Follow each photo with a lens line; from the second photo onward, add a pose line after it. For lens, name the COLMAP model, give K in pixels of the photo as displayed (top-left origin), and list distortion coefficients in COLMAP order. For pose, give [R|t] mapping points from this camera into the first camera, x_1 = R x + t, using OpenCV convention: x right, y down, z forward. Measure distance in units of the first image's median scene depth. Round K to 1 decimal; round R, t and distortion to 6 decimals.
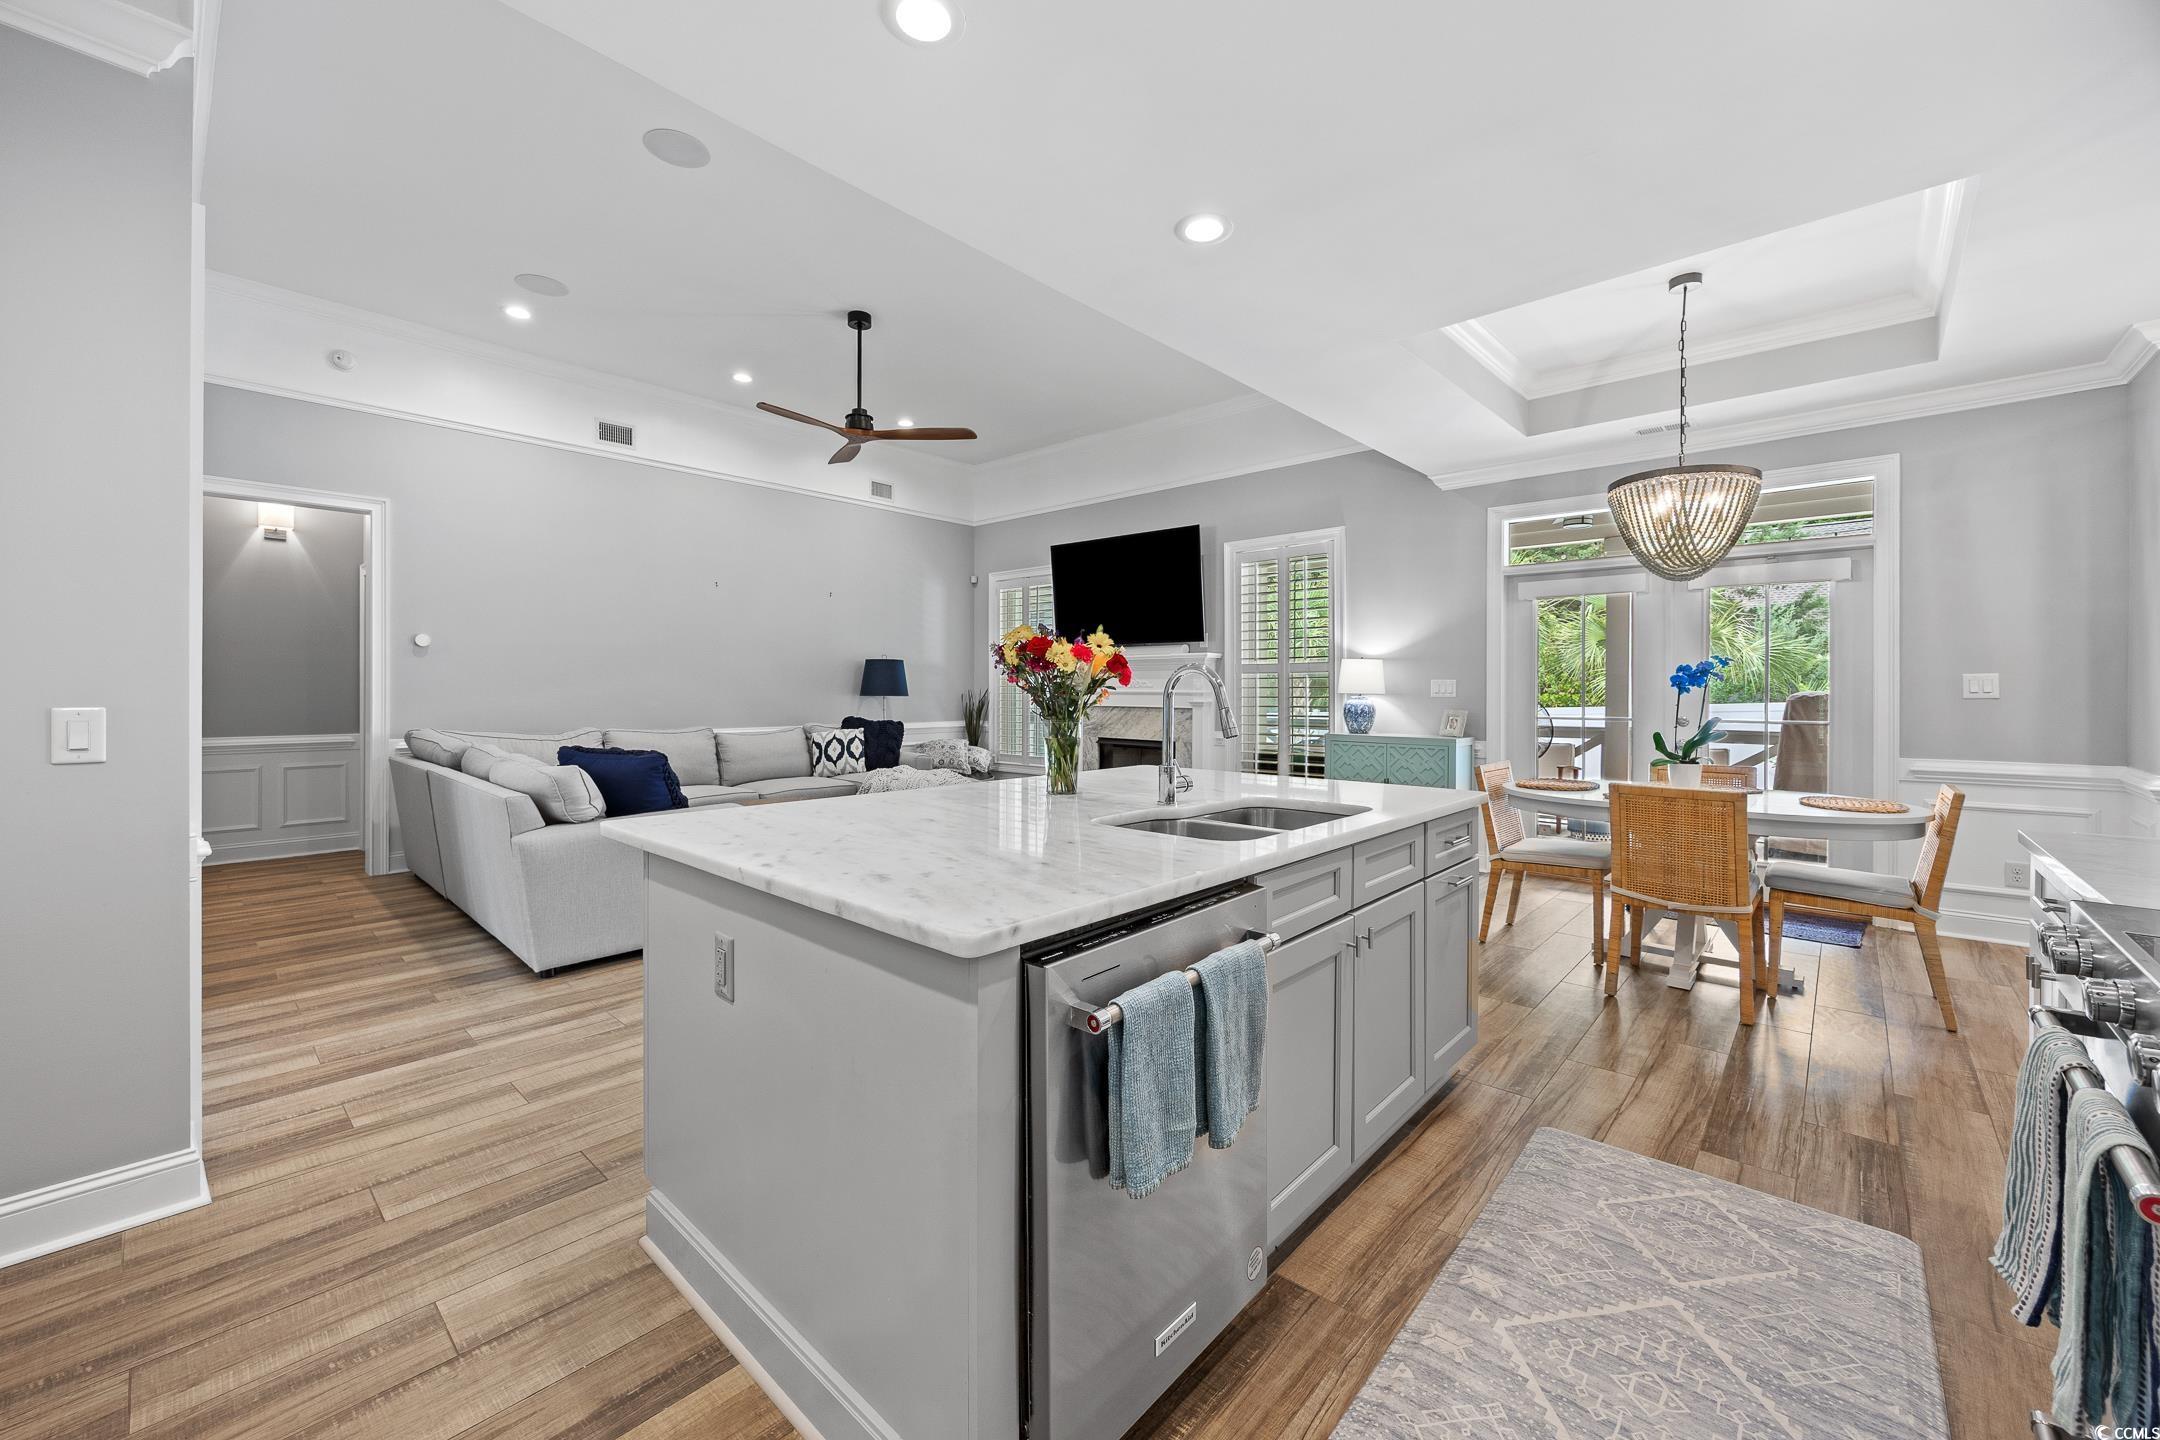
lens RADIAL K [[839.1, 0, 1074.1], [0, 839.1, 687.5], [0, 0, 1]] dist [-0.000405, -0.000091]
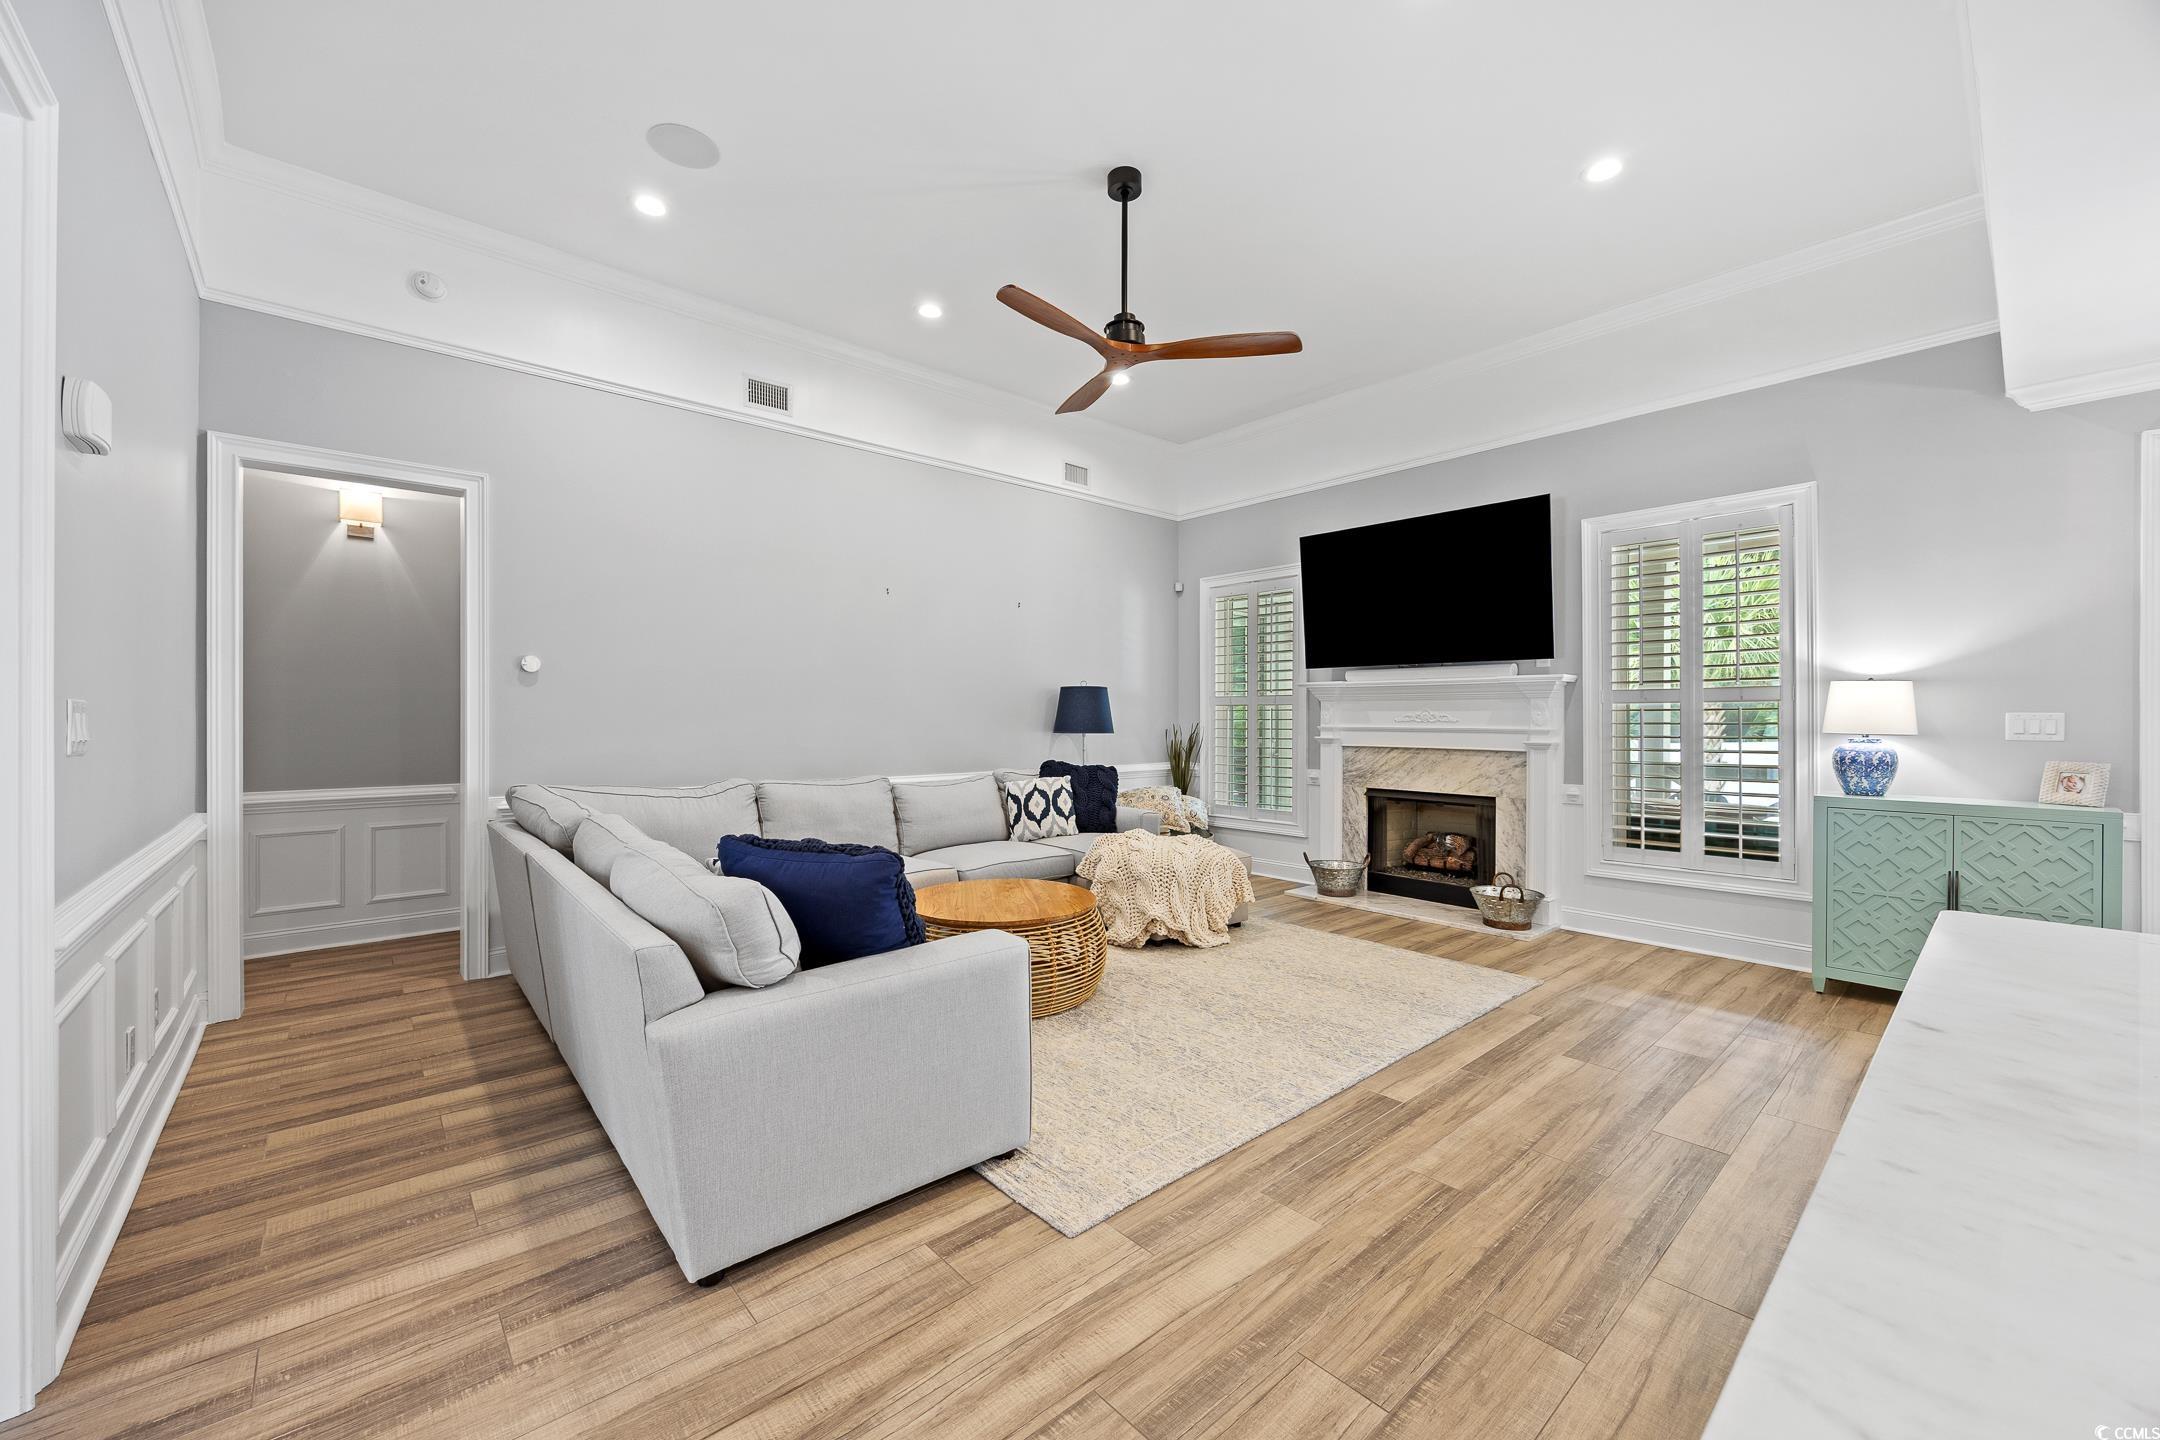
lens RADIAL K [[839.1, 0, 1075.2], [0, 839.1, 715.0], [0, 0, 1]] dist [-0.000405, -0.000091]
pose [[0.993818, -0.001964, -0.111008, -0.180682], [0.001988, 0.999998, 0.000105, -0.008366], [0.111008, -0.000325, 0.993819, 0.265801]]
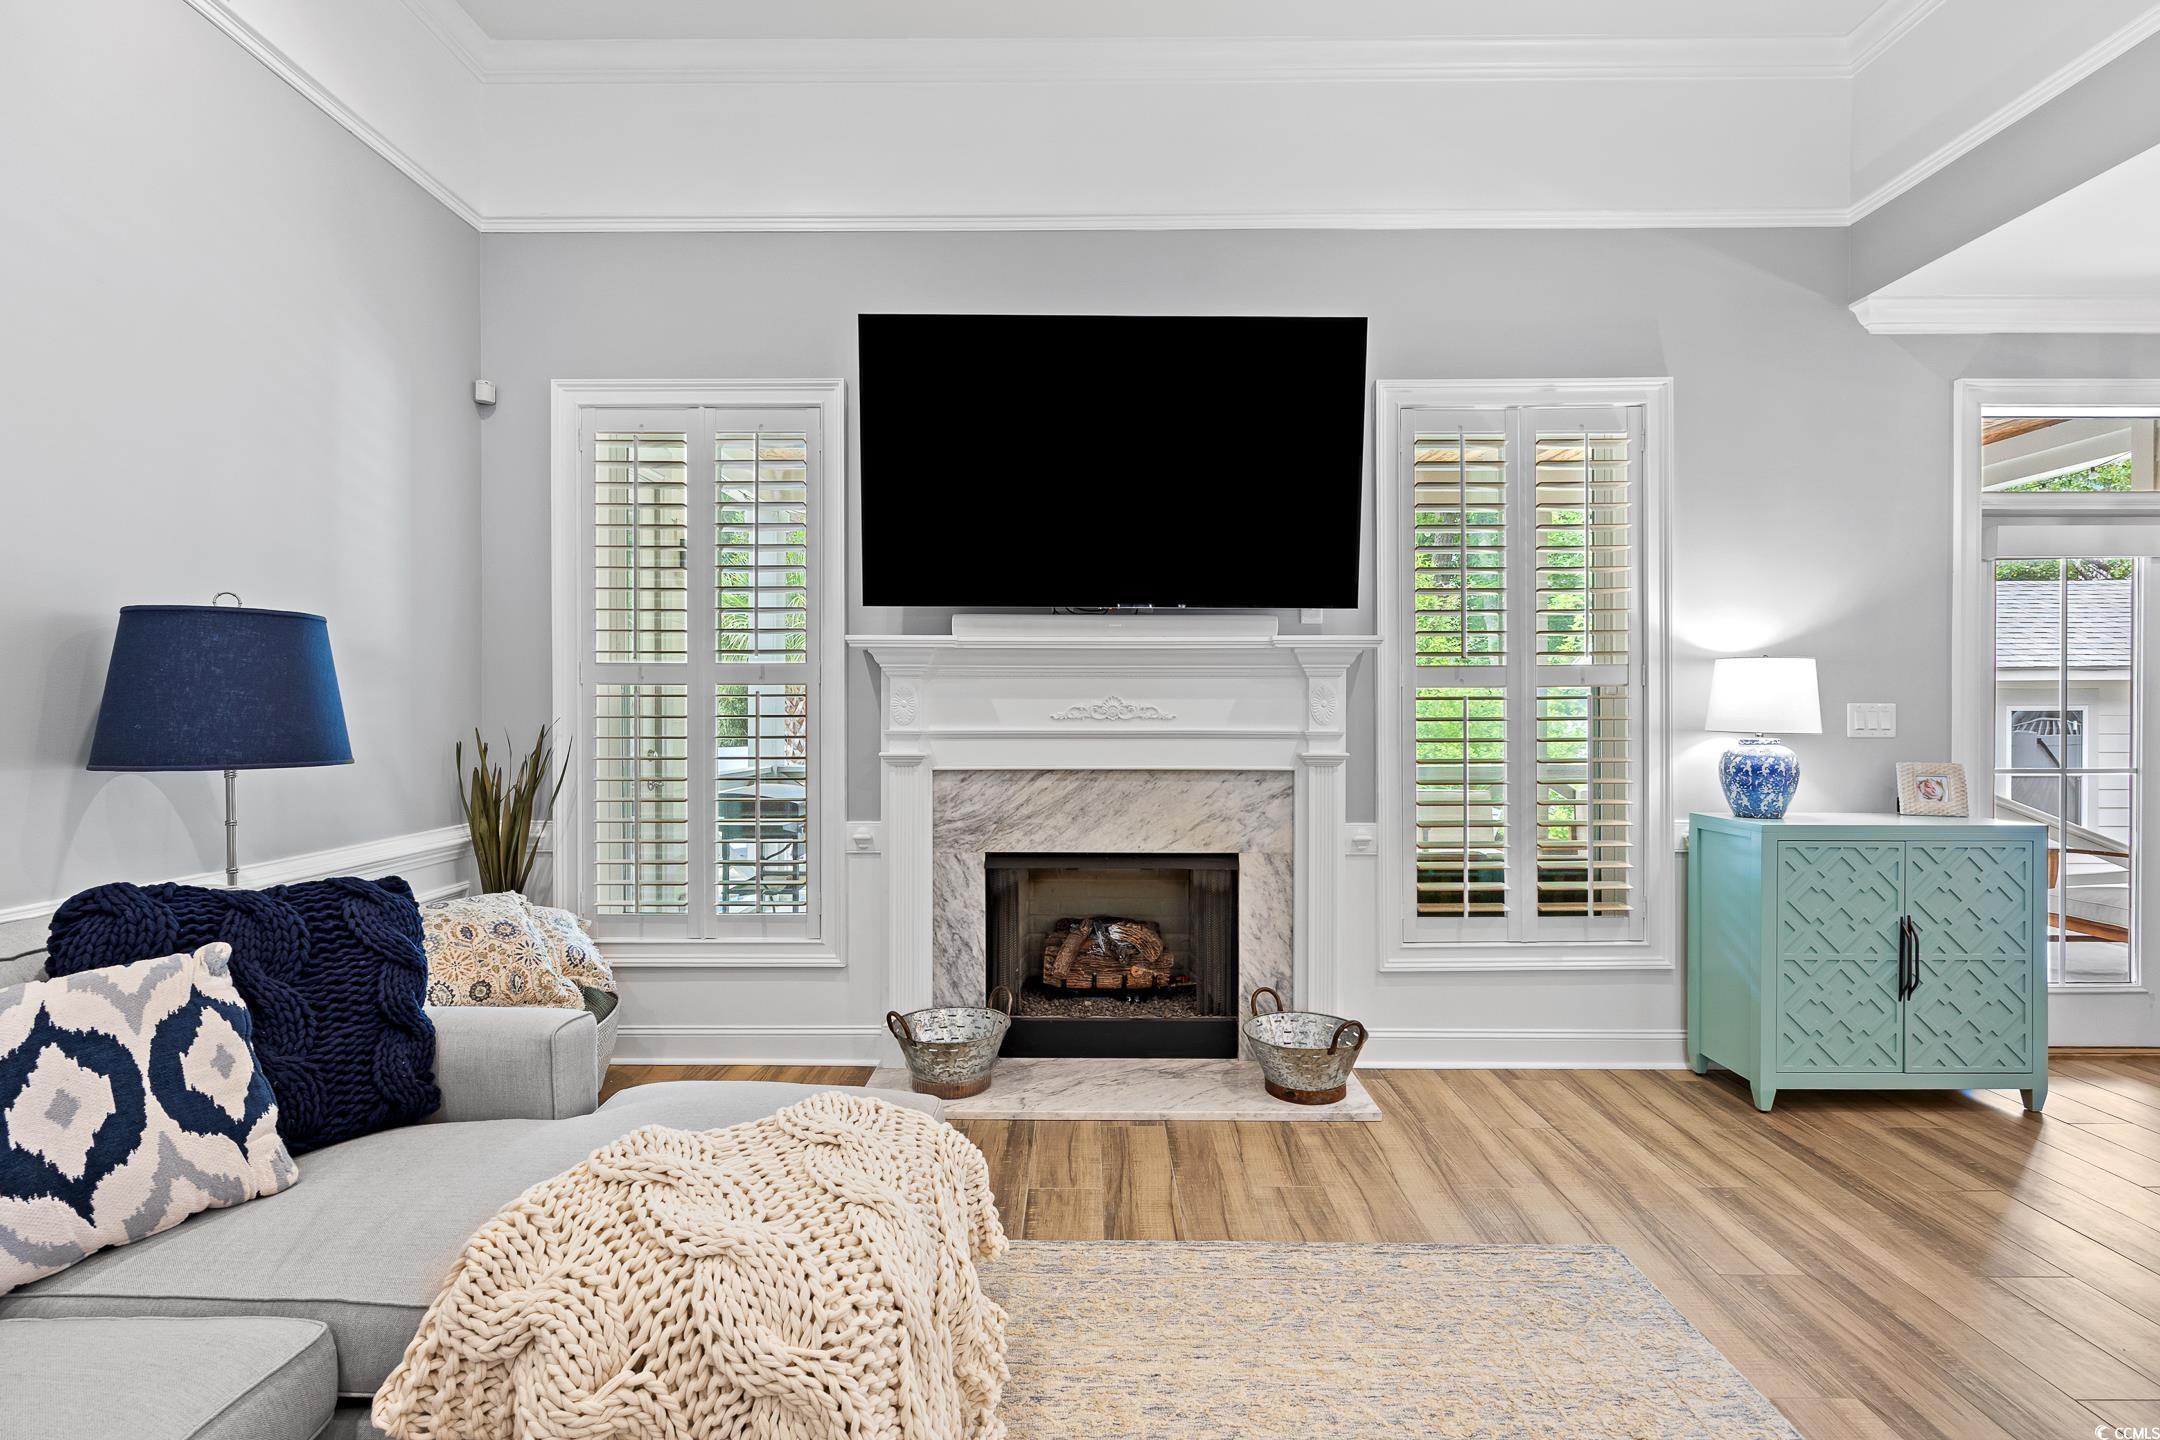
lens RADIAL K [[999.8, 0, 1083.7], [0, 999.8, 713.0], [0, 0, 1]] dist [-0.003895, 0.001400]
pose [[0.743709, -0.006785, 0.668469, -0.289633], [0.001114, 0.999960, 0.008911, -0.008625], [-0.668502, -0.005883, 0.743687, 0.775409]]
